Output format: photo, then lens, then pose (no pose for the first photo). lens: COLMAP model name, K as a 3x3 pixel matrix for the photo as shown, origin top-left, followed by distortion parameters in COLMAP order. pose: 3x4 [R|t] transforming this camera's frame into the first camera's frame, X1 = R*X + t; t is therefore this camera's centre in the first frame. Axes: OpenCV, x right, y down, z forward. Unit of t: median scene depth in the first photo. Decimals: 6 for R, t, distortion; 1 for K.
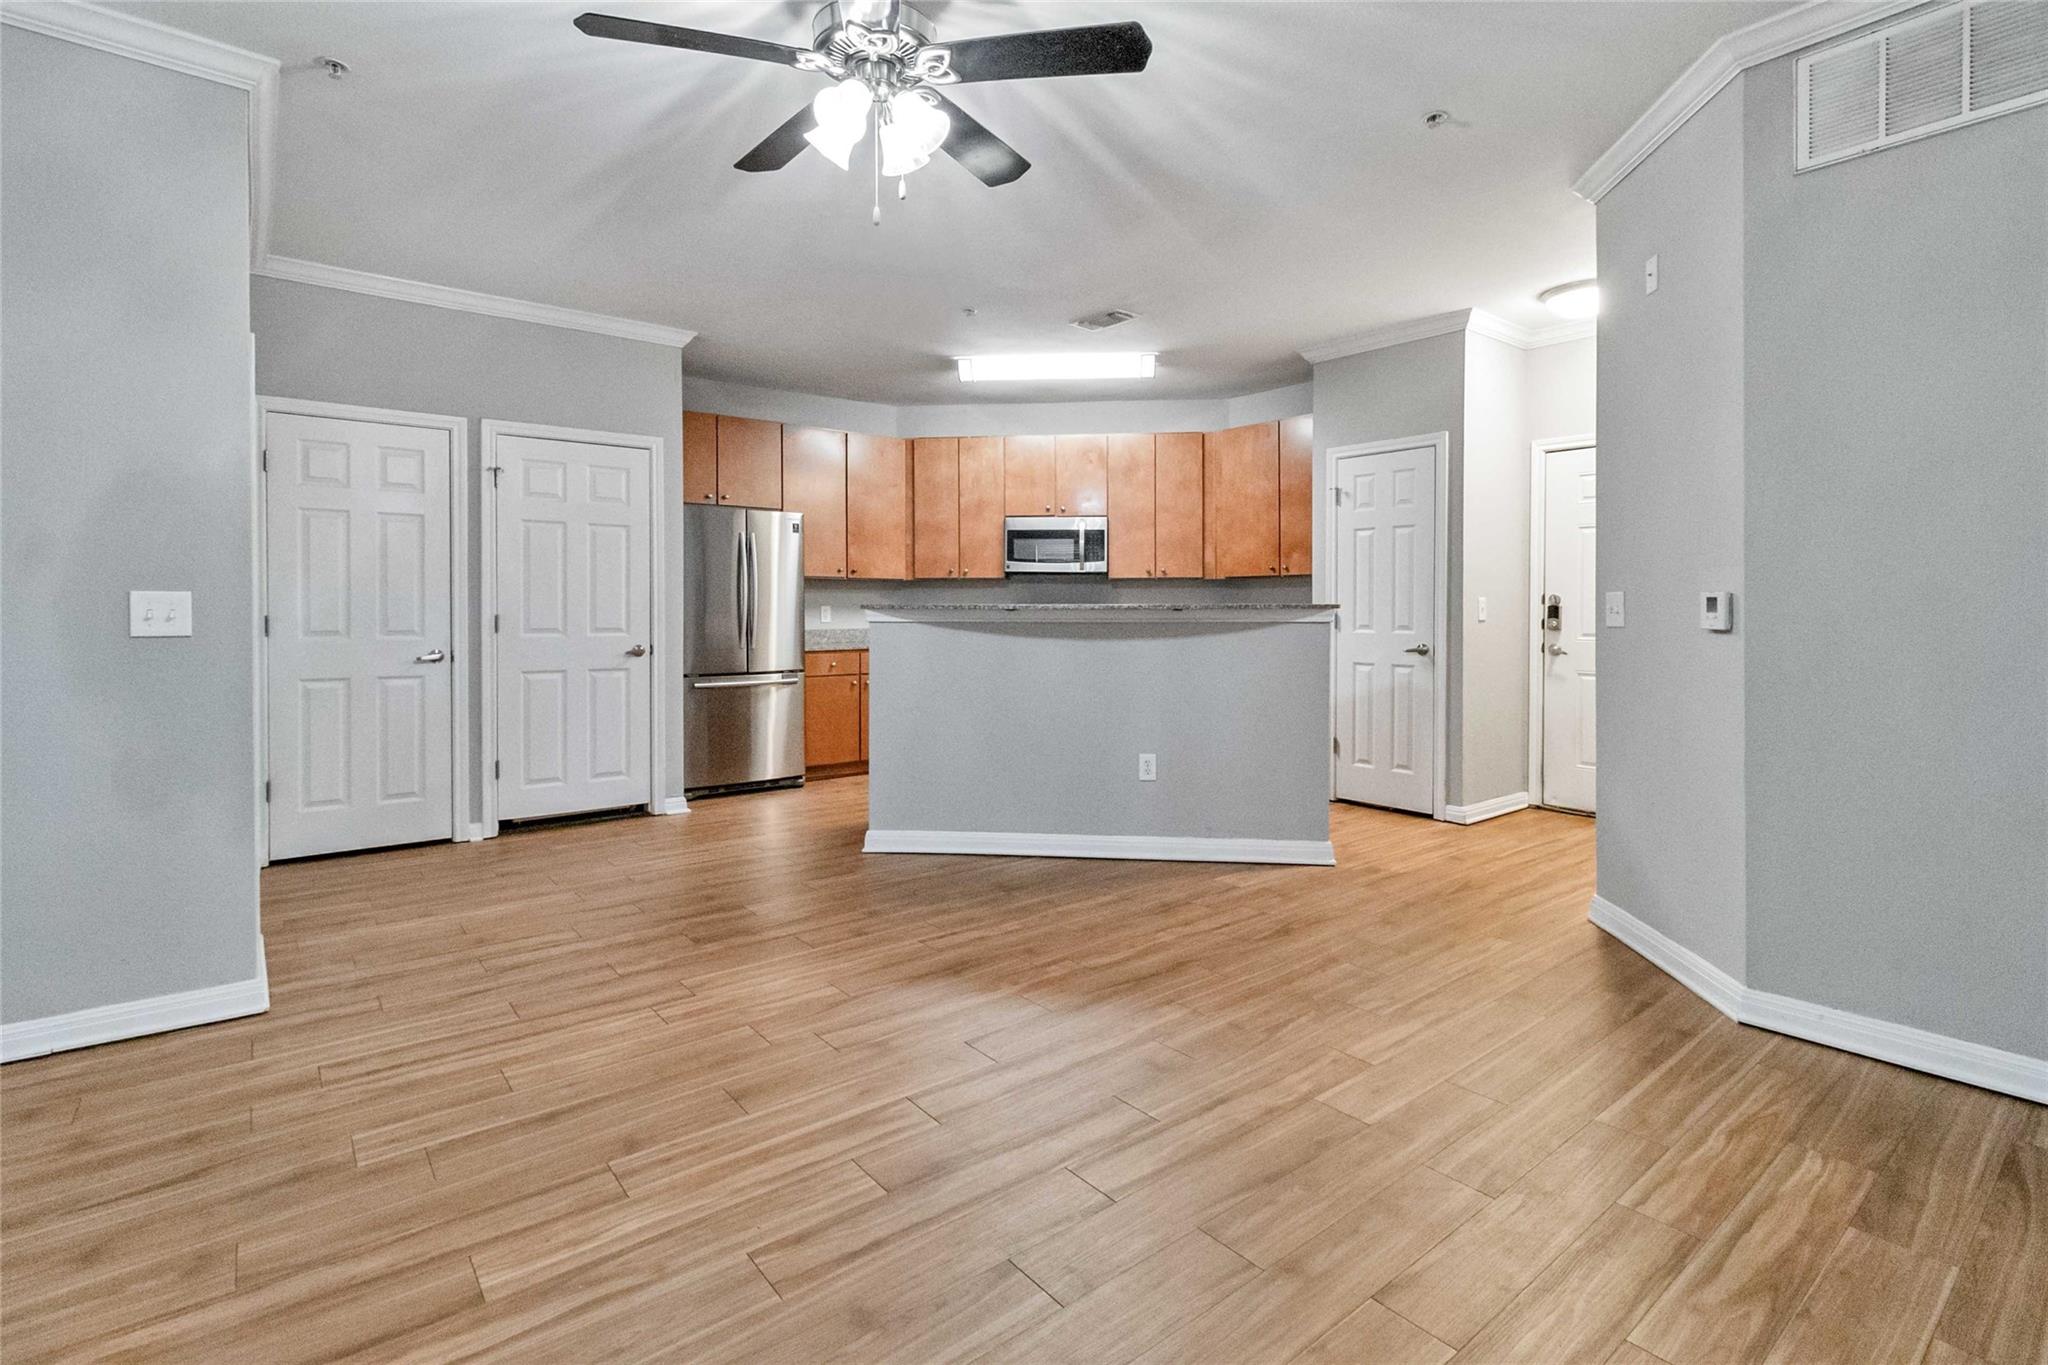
lens RADIAL K [[968.0, 0, 1028.5], [0, 968.0, 629.3], [0, 0, 1]] dist [-0.001199, 0.000300]
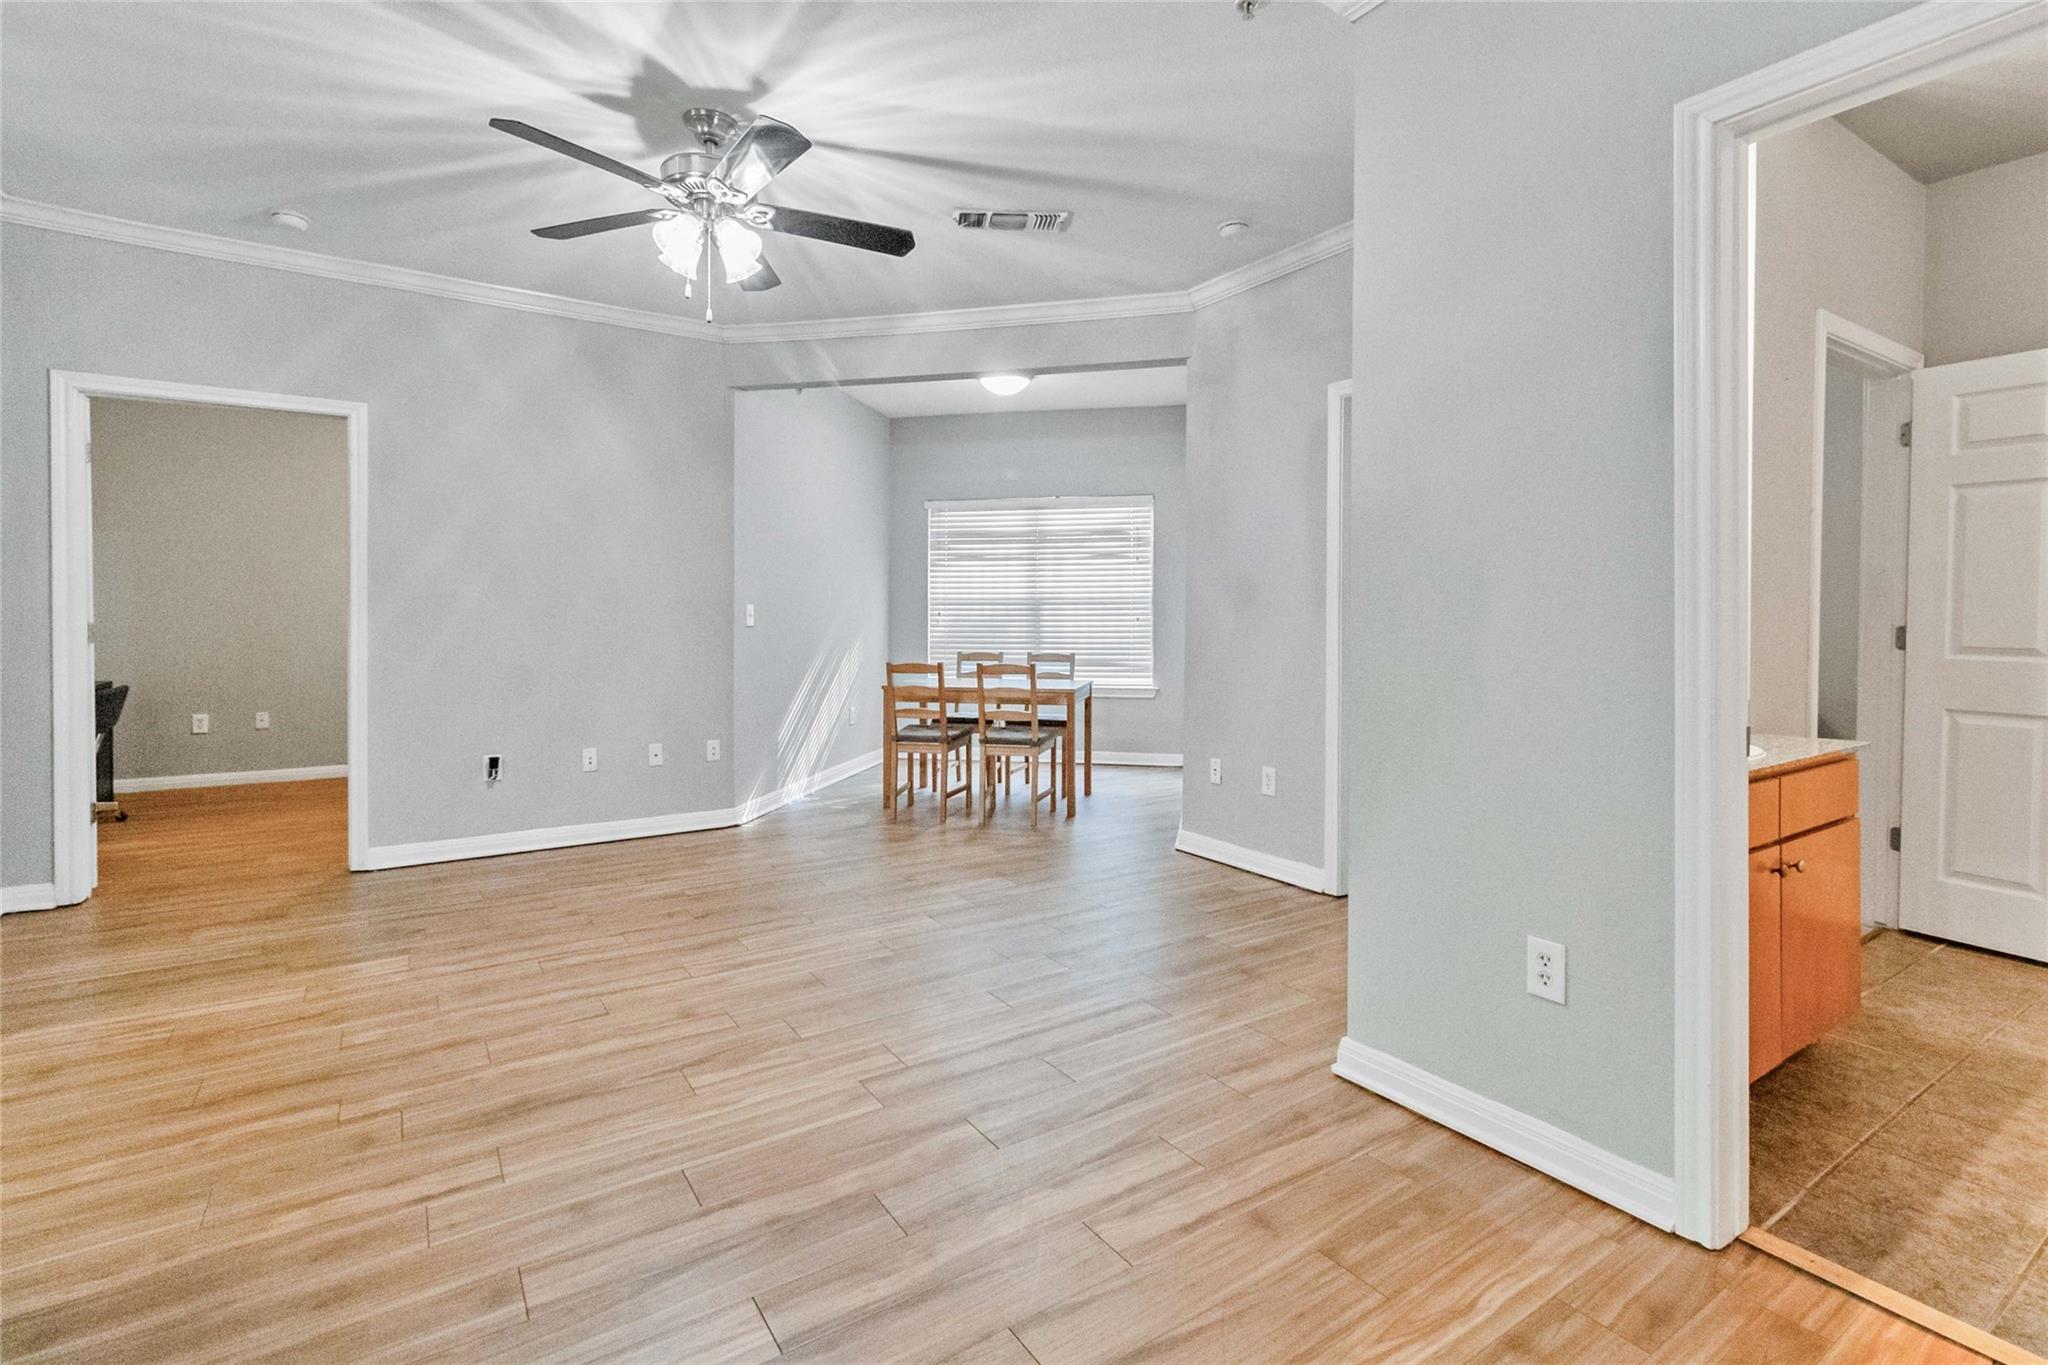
lens RADIAL K [[961.1, 0, 1018.4], [0, 961.1, 607.6], [0, 0, 1]] dist [0.007926, 0.000076]
pose [[-0.994976, 0.002921, 0.100070, -0.301701], [0.004175, 0.999915, 0.012330, -0.018970], [-0.100026, 0.012686, -0.994904, 0.963566]]
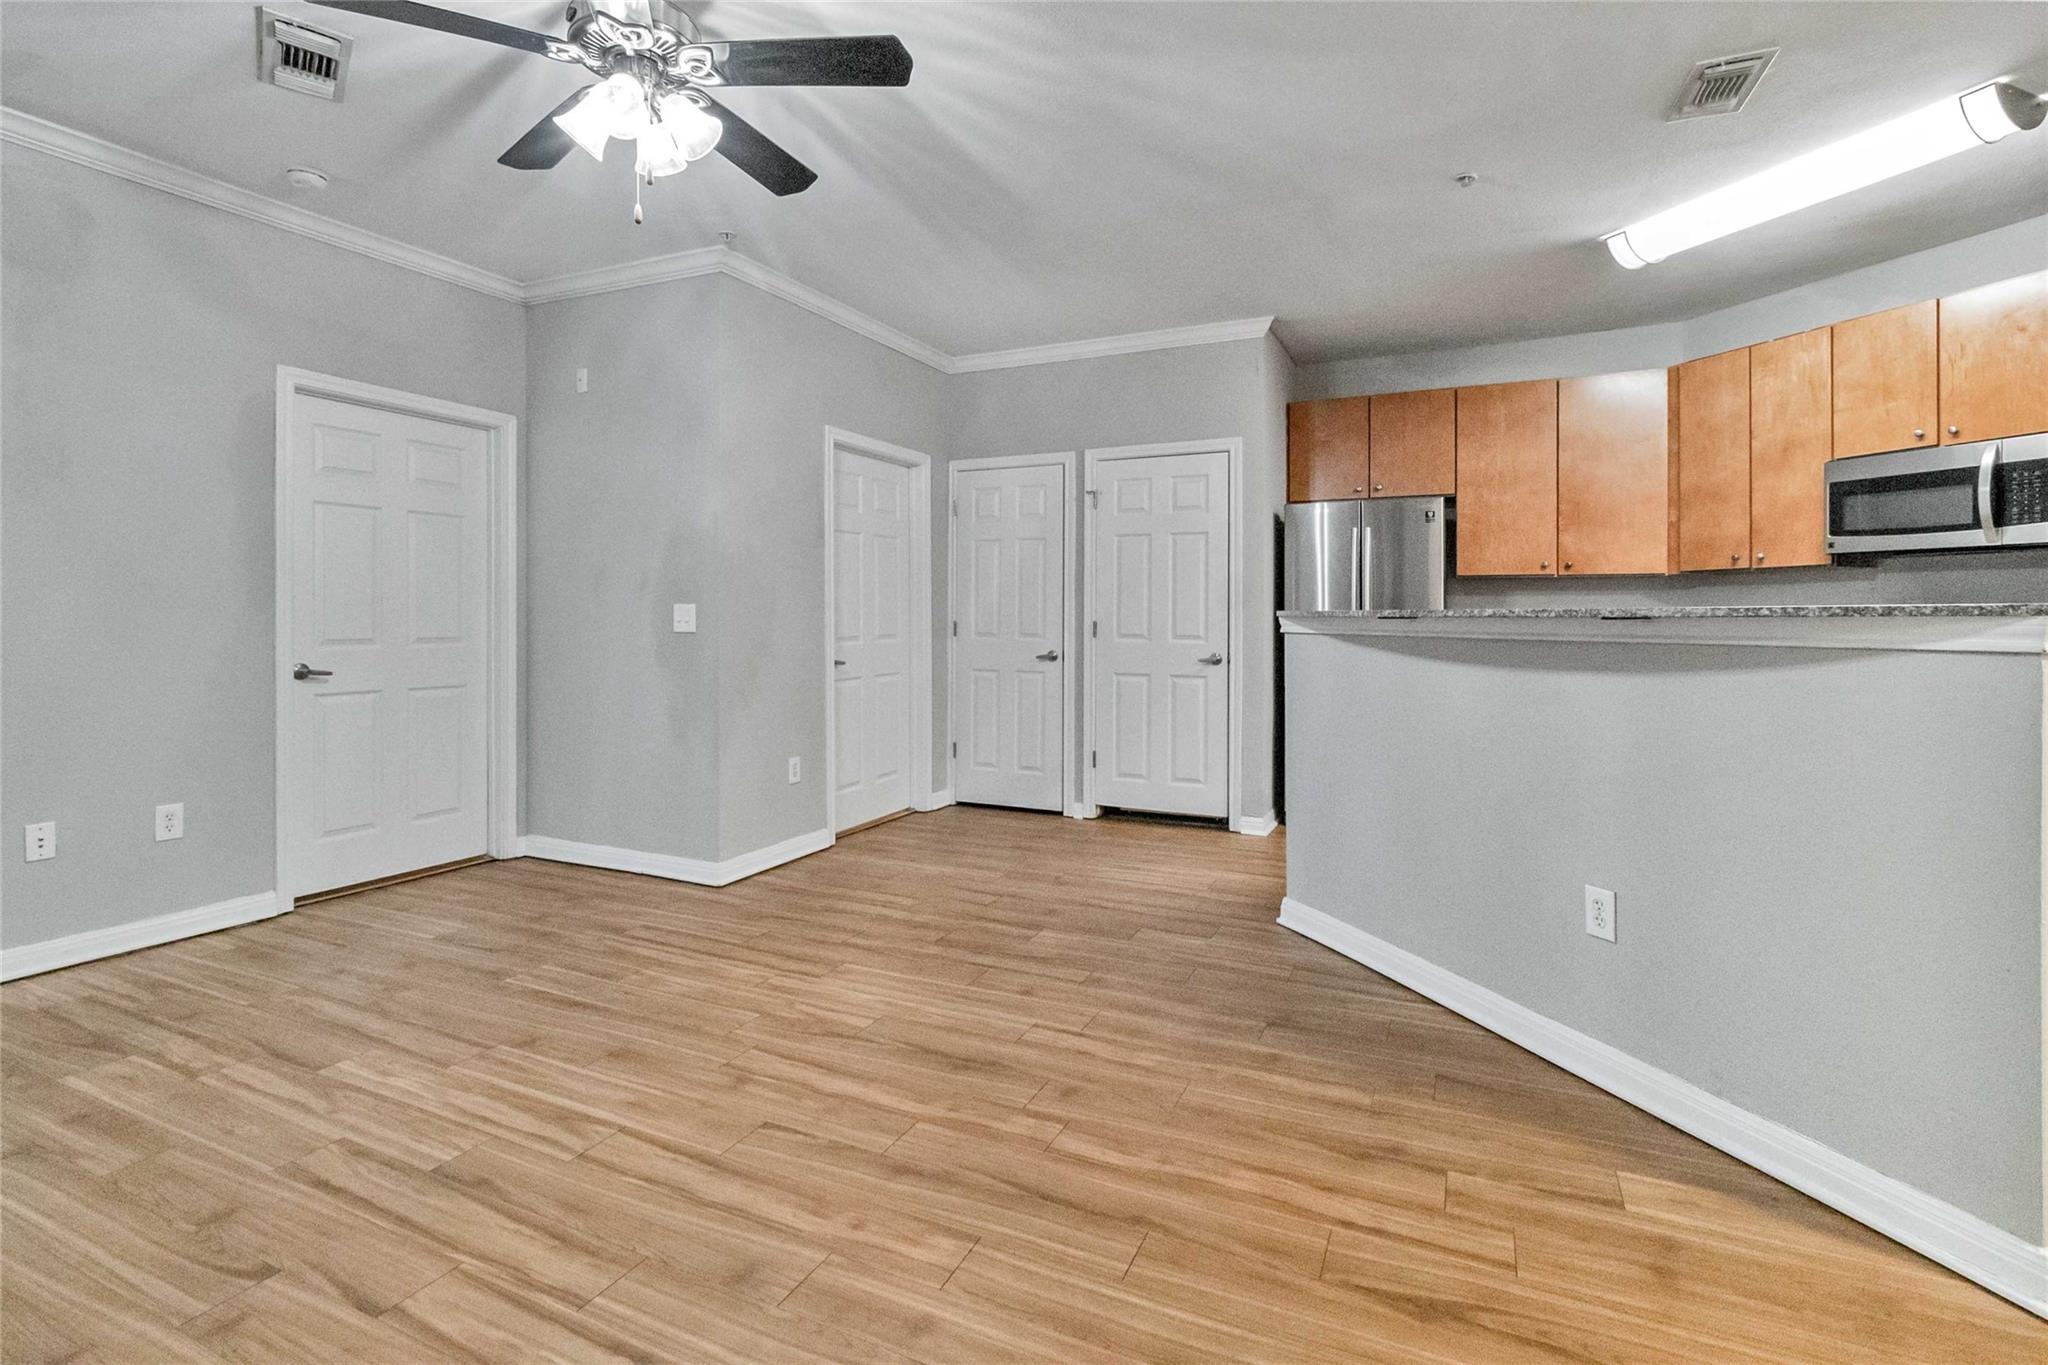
lens RADIAL K [[960.0, 0, 1026.2], [0, 960.0, 624.9], [0, 0, 1]] dist [0.000636, 0.000544]
pose [[0.436351, 0.007941, -0.899741, 0.377627], [-0.020467, 0.999790, -0.001101, -0.007198], [0.899544, 0.018896, 0.436422, 0.395319]]
